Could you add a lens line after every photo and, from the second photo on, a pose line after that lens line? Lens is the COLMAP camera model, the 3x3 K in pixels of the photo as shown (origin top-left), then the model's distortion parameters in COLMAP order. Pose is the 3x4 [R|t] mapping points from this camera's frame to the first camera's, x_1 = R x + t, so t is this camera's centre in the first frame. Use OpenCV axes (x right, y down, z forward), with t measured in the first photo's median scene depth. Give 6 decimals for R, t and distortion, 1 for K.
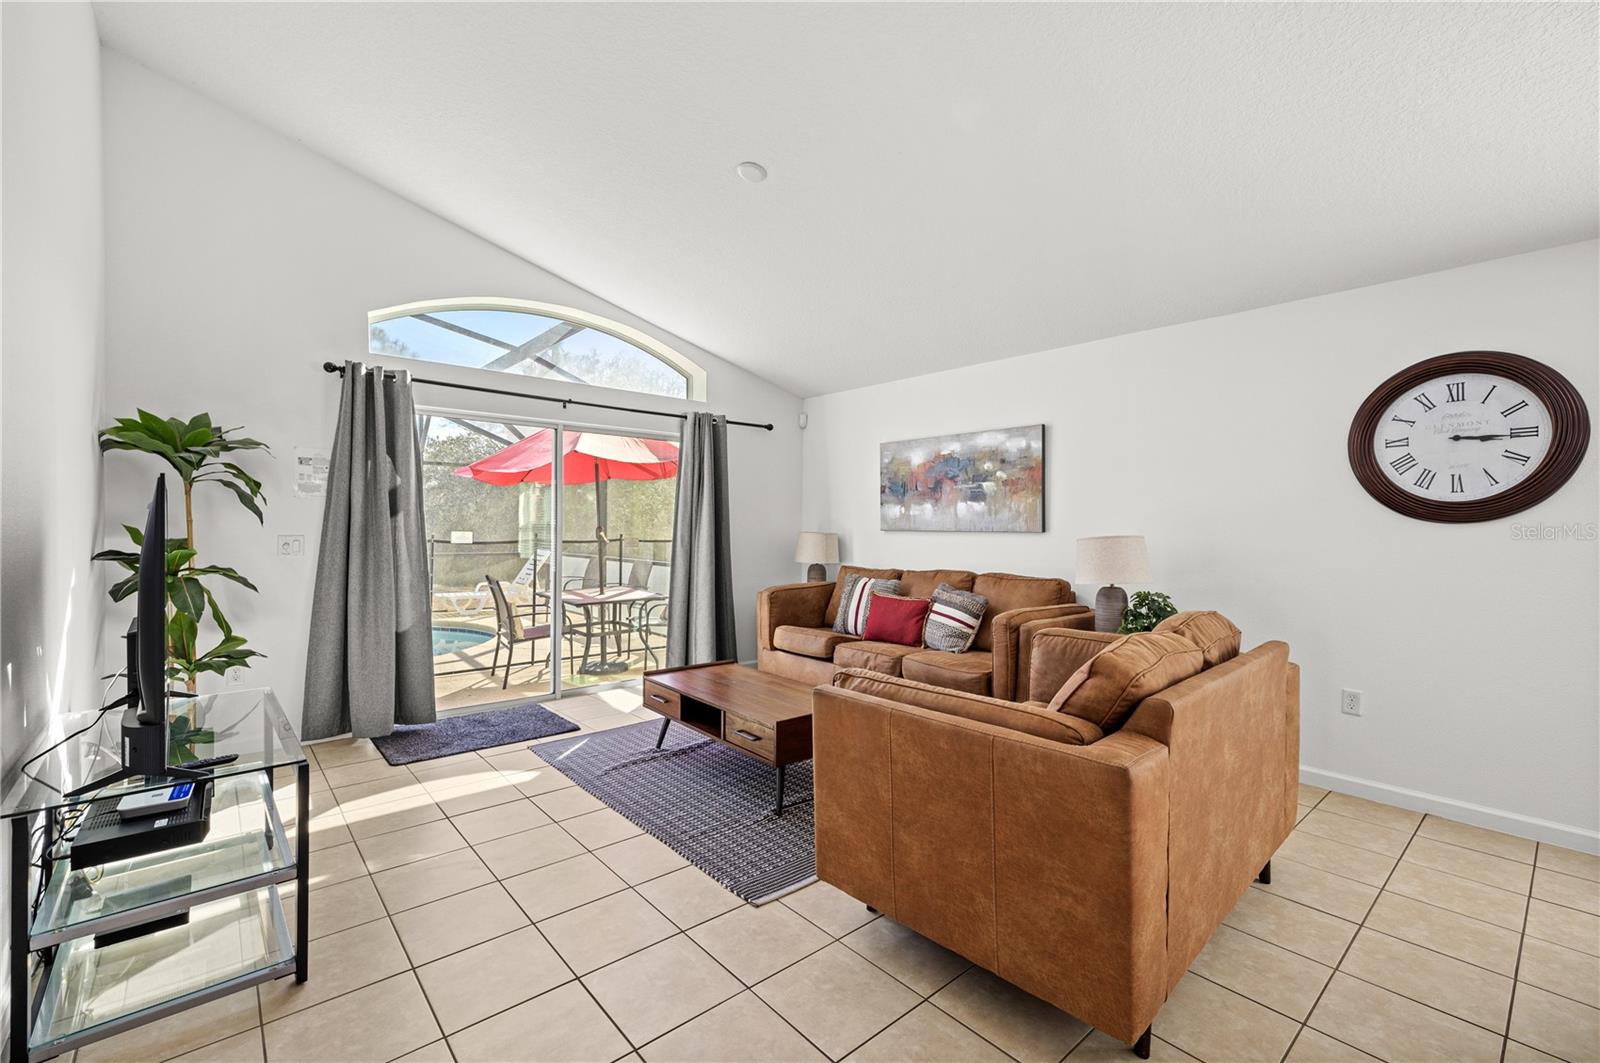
lens RADIAL K [[680.9, 0, 799.1], [0, 680.9, 524.4], [0, 0, 1]] dist [0.000213, -0.000038]
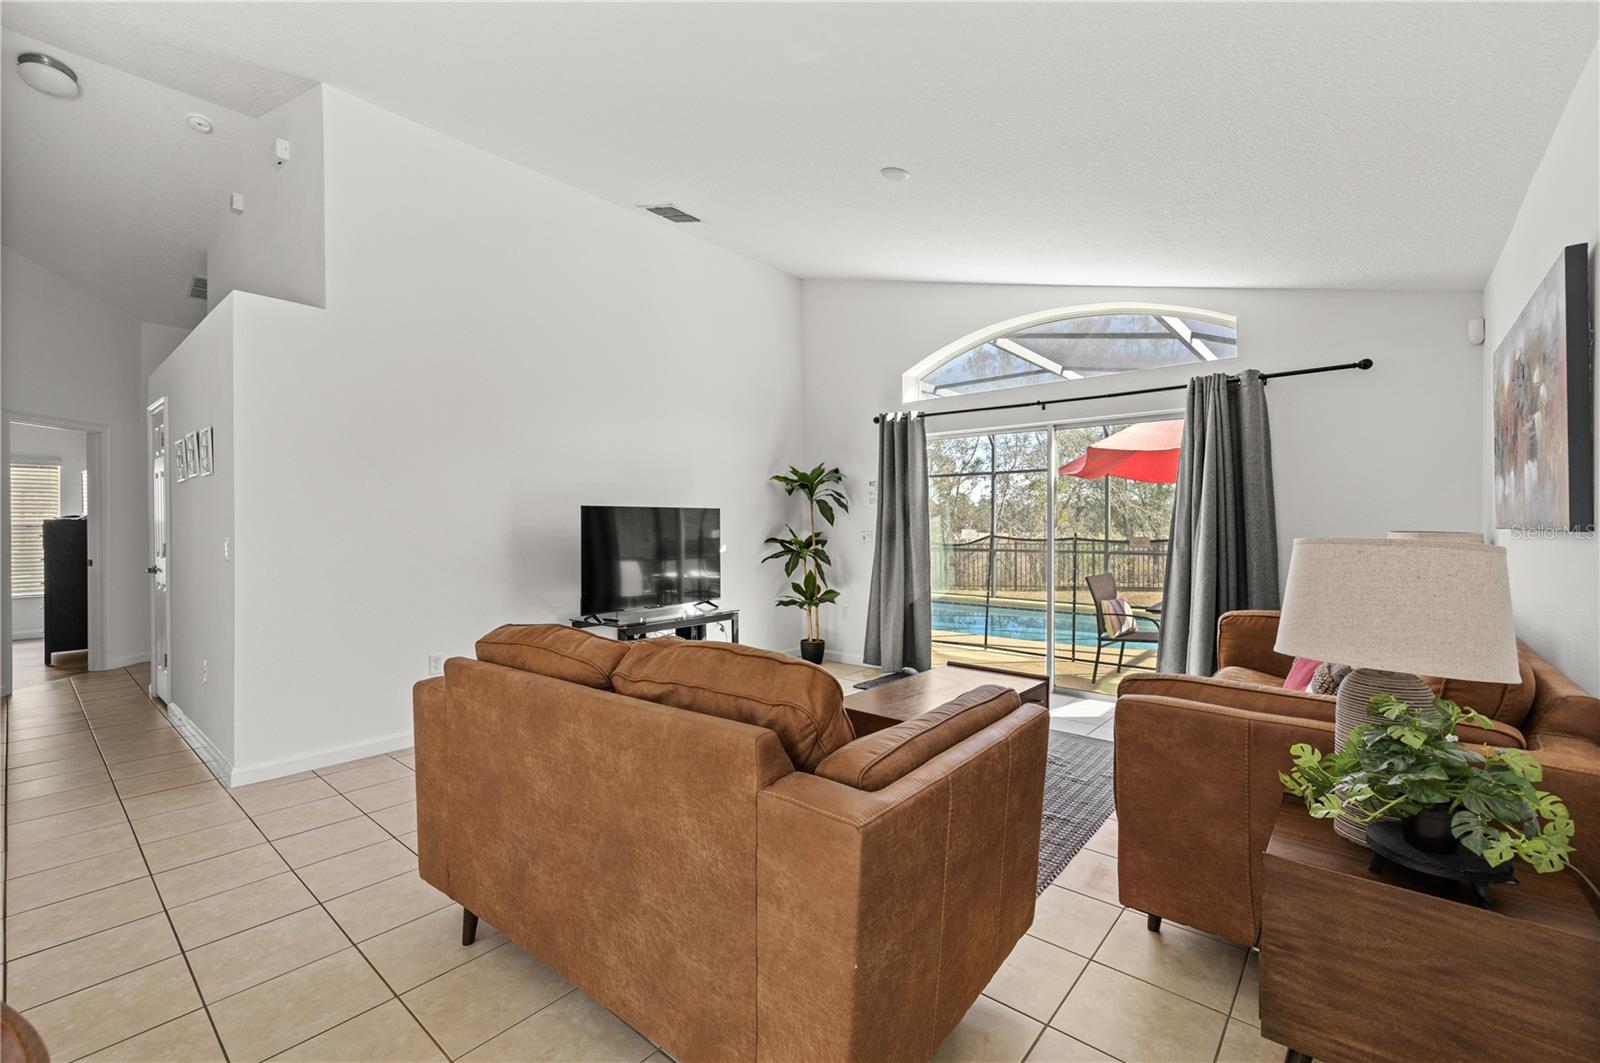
lens RADIAL K [[680.9, 0, 799.1], [0, 680.9, 524.4], [0, 0, 1]] dist [0.000213, -0.000038]
pose [[0.141936, -0.005362, -0.989861, 0.734455], [0.004834, 0.999977, -0.004724, 0.007521], [0.989864, -0.004114, 0.141959, 0.571168]]
